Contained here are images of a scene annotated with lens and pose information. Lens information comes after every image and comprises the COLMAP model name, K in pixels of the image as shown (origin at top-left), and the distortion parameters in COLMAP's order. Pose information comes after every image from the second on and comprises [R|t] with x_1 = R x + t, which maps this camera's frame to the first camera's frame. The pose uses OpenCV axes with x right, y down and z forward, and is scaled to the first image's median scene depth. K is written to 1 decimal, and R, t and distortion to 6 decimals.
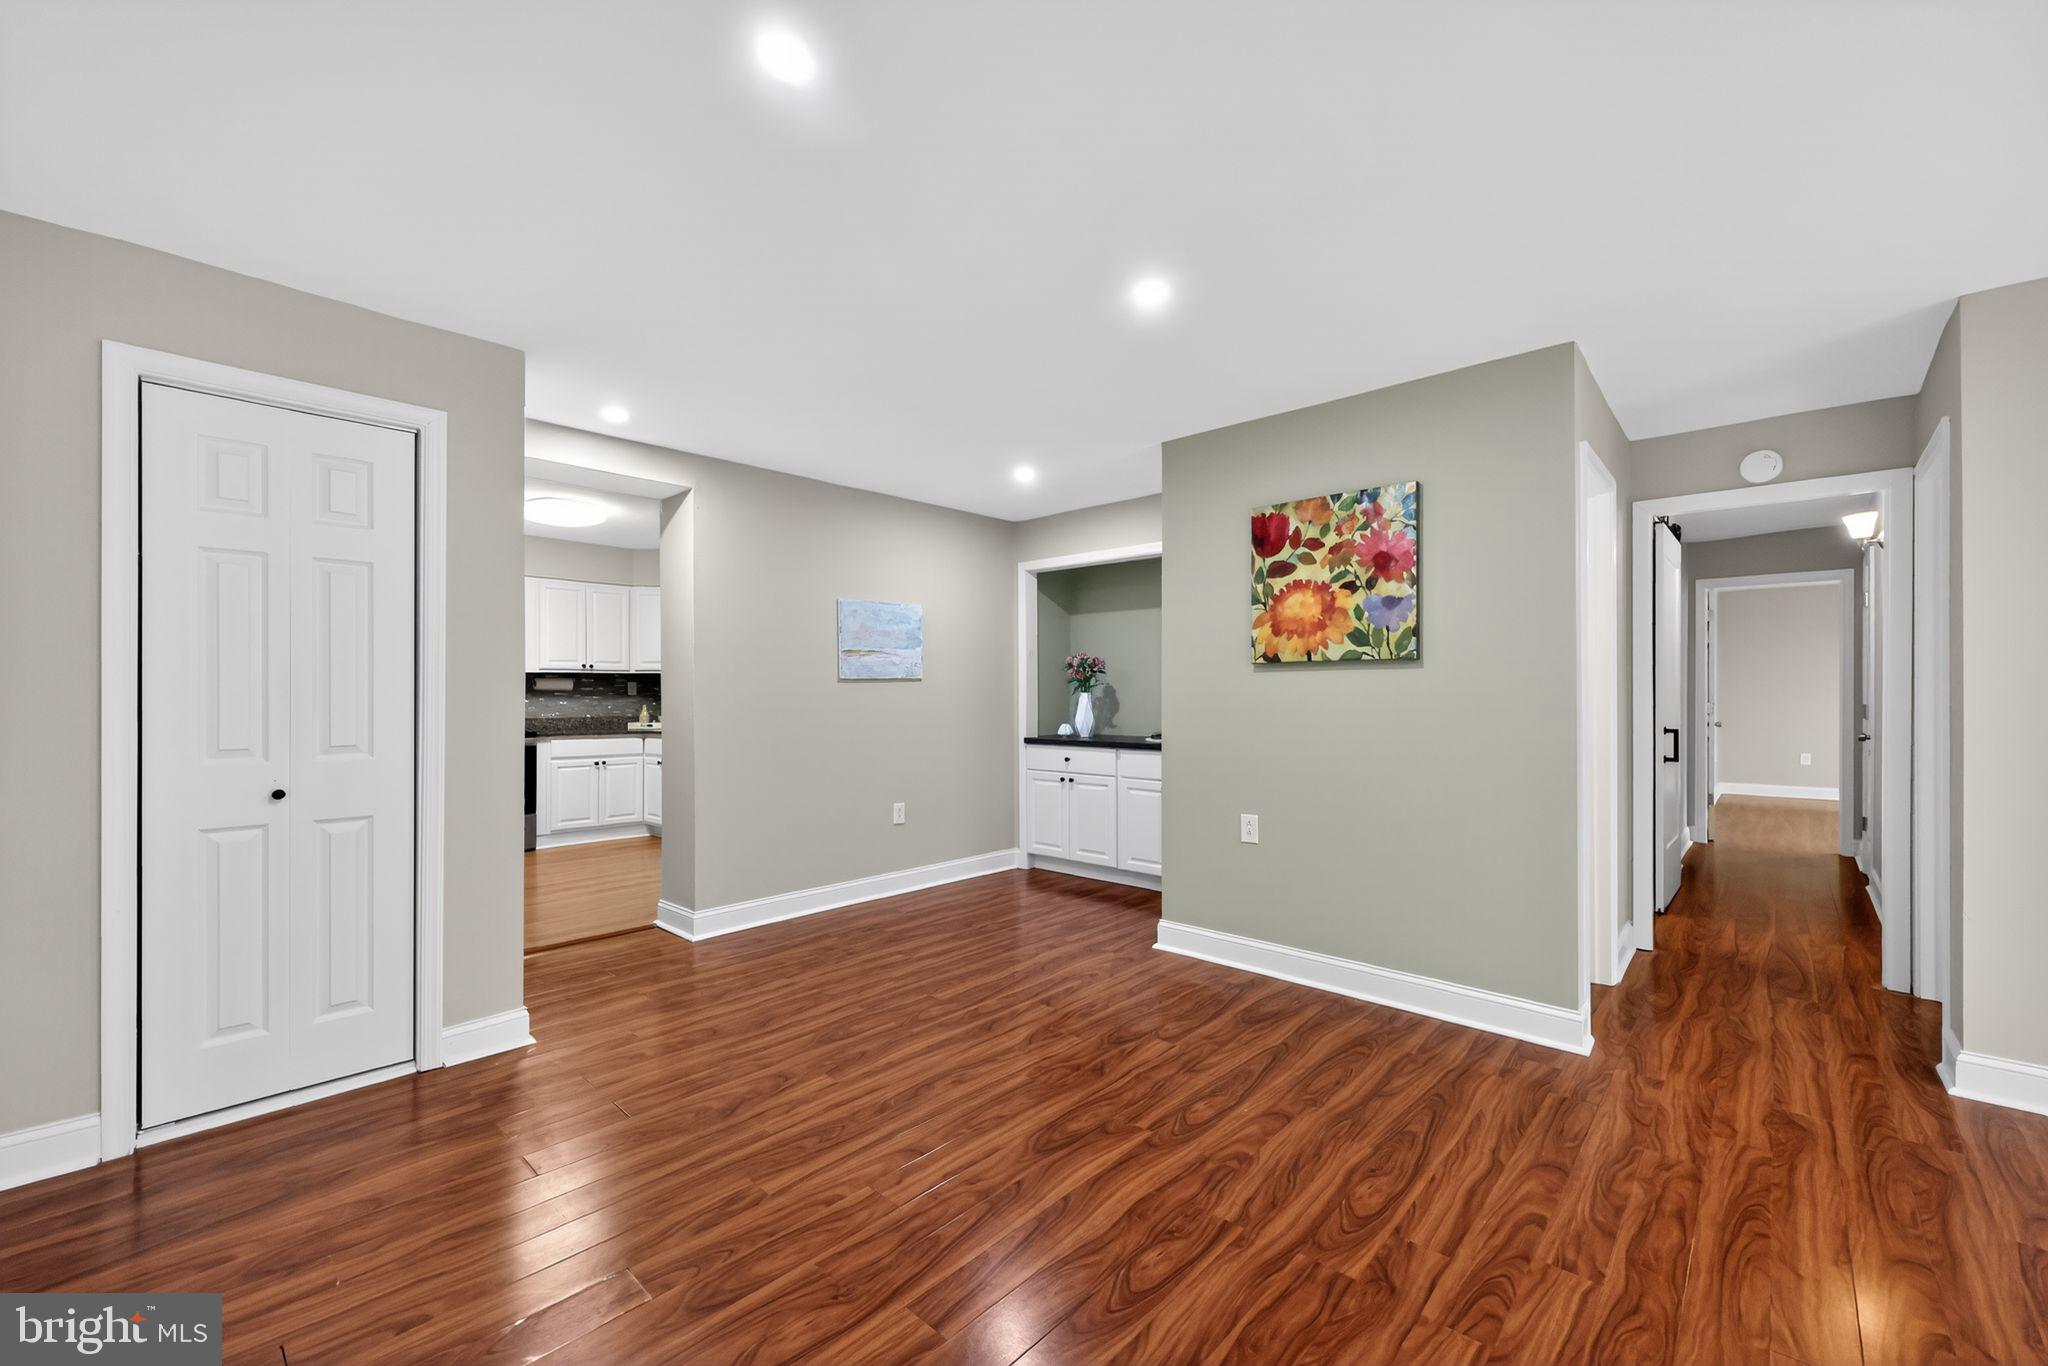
lens RADIAL K [[820.6, 0, 1014.9], [0, 820.6, 693.9], [0, 0, 1]] dist [-0.000786, 0.000081]
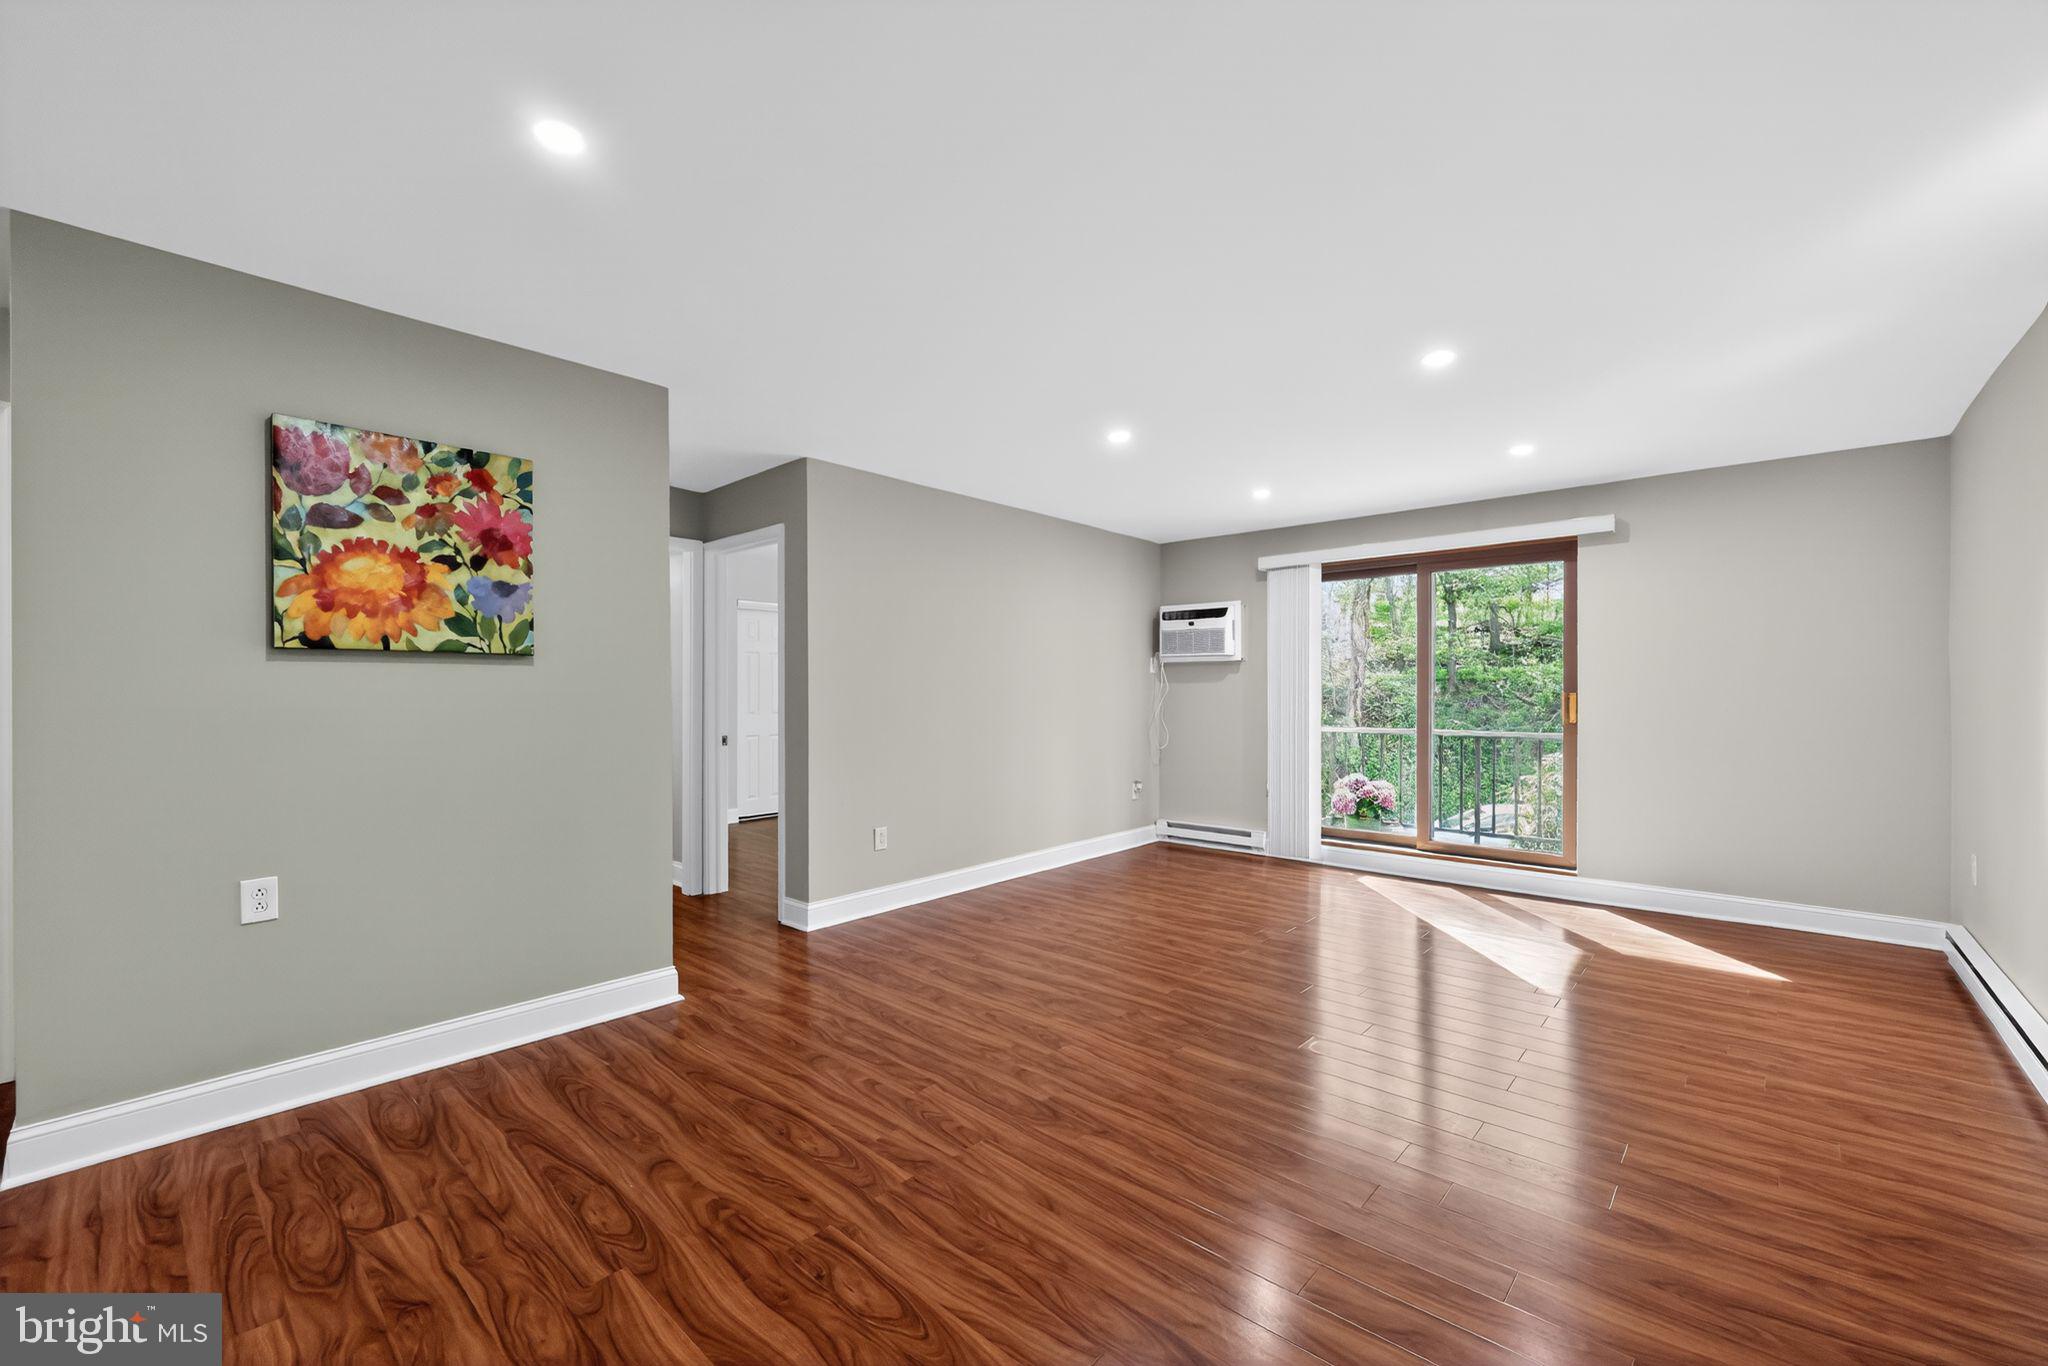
lens RADIAL K [[830.6, 0, 1018.8], [0, 830.6, 694.4], [0, 0, 1]] dist [0.001687, 0.000337]
pose [[-0.011429, -0.001179, 0.999934, -0.408833], [0.000044, 0.999999, 0.001180, -0.000025], [-0.999935, 0.000058, -0.011429, 0.429841]]
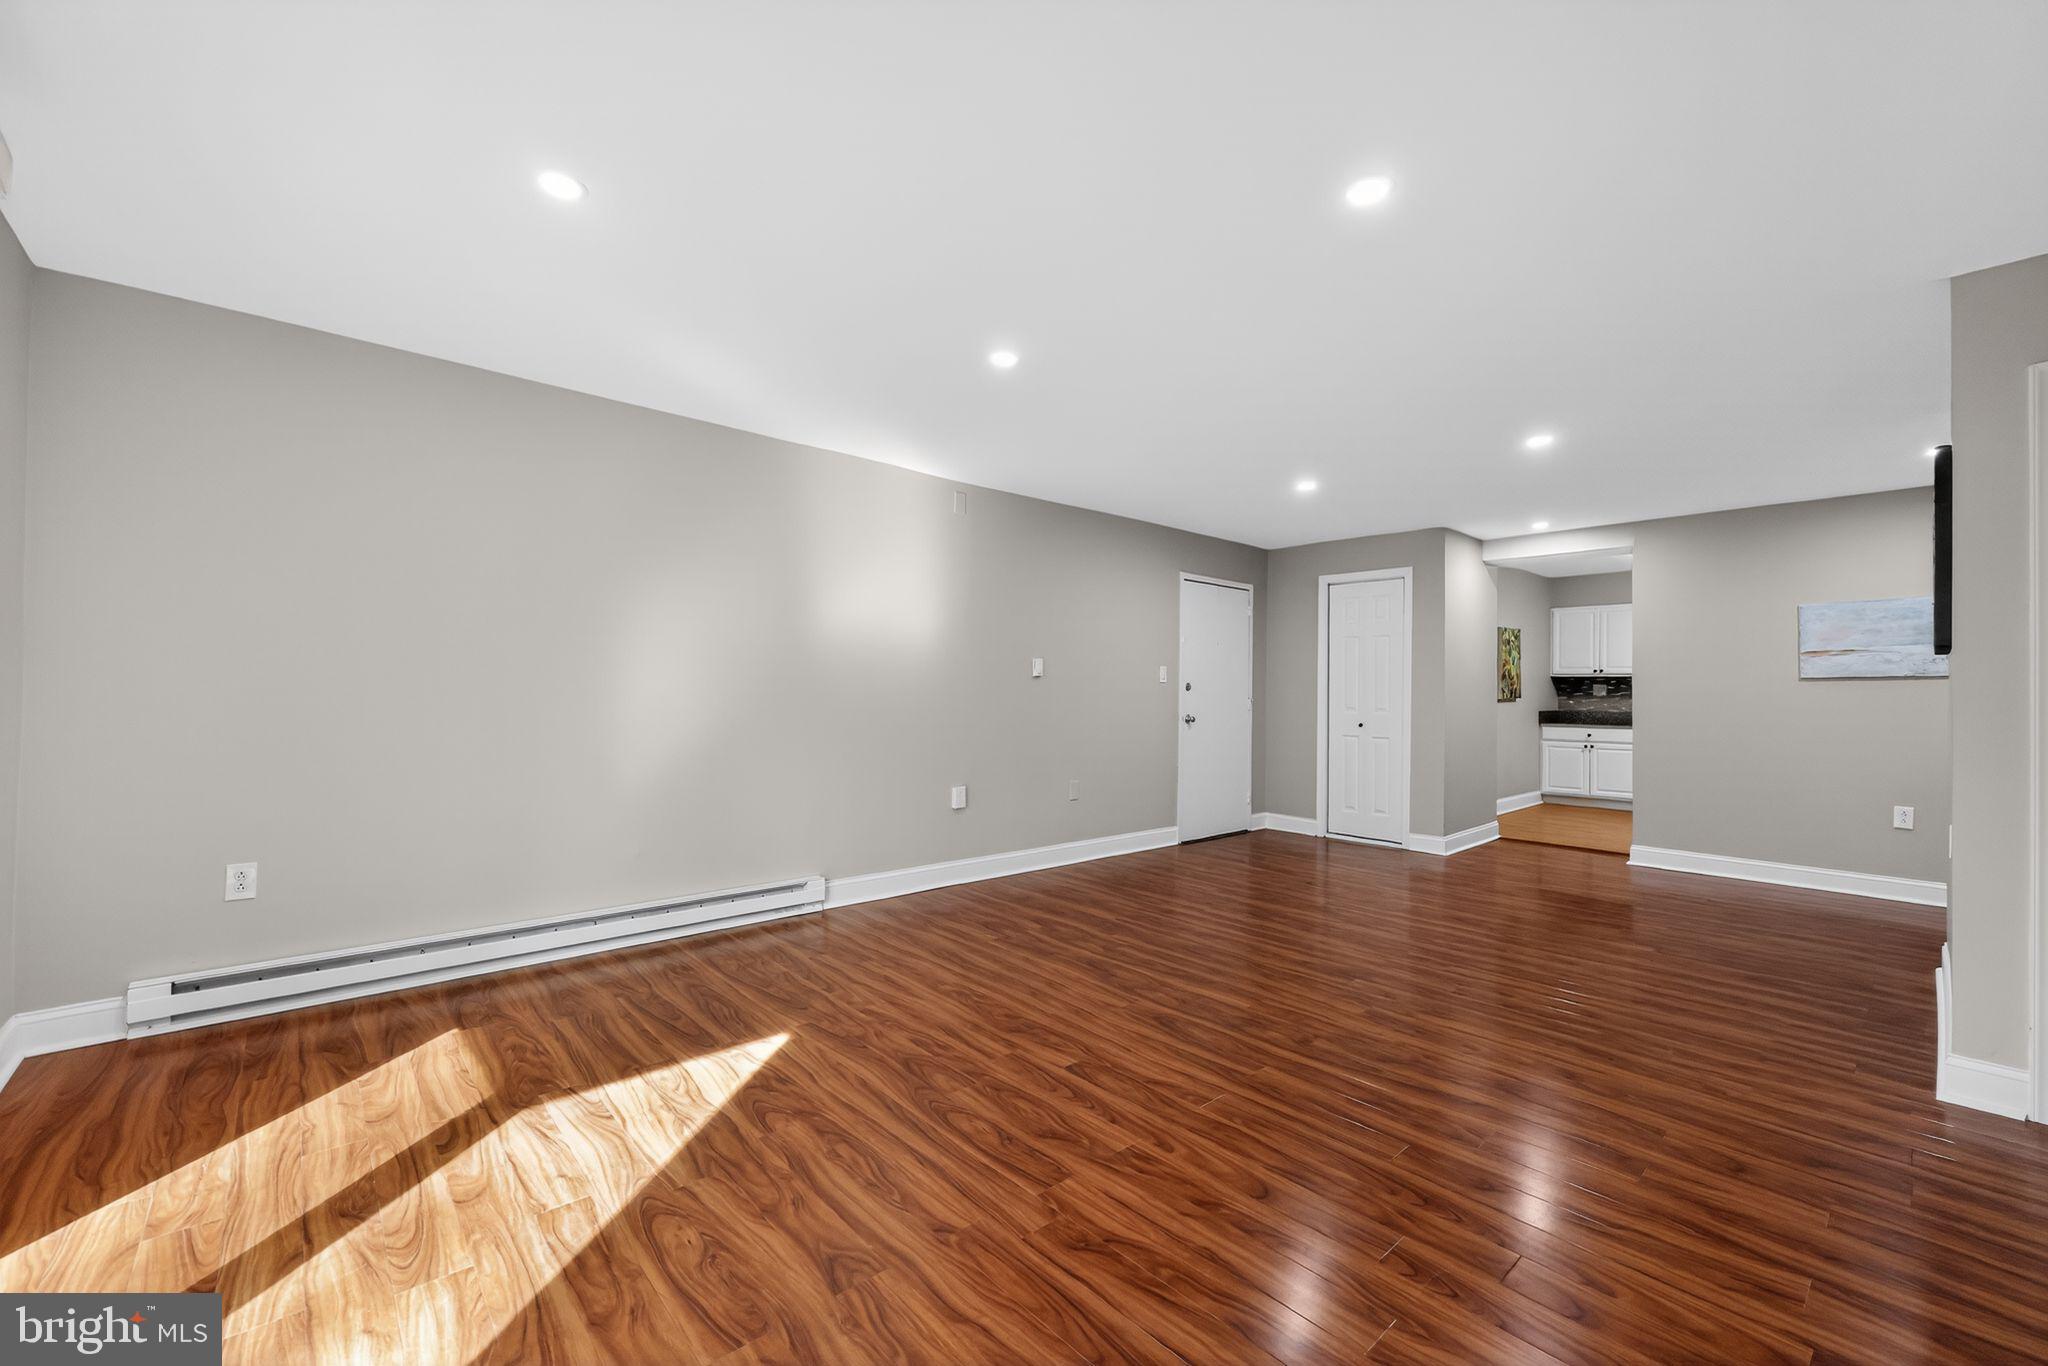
lens RADIAL K [[826.3, 0, 1011.1], [0, 826.3, 684.6], [0, 0, 1]] dist [-0.000510, -0.000093]
pose [[-0.095515, -0.009109, -0.995386, 1.354615], [-0.012475, 0.999891, -0.007953, 0.016945], [0.995350, 0.011658, -0.095618, 0.079646]]
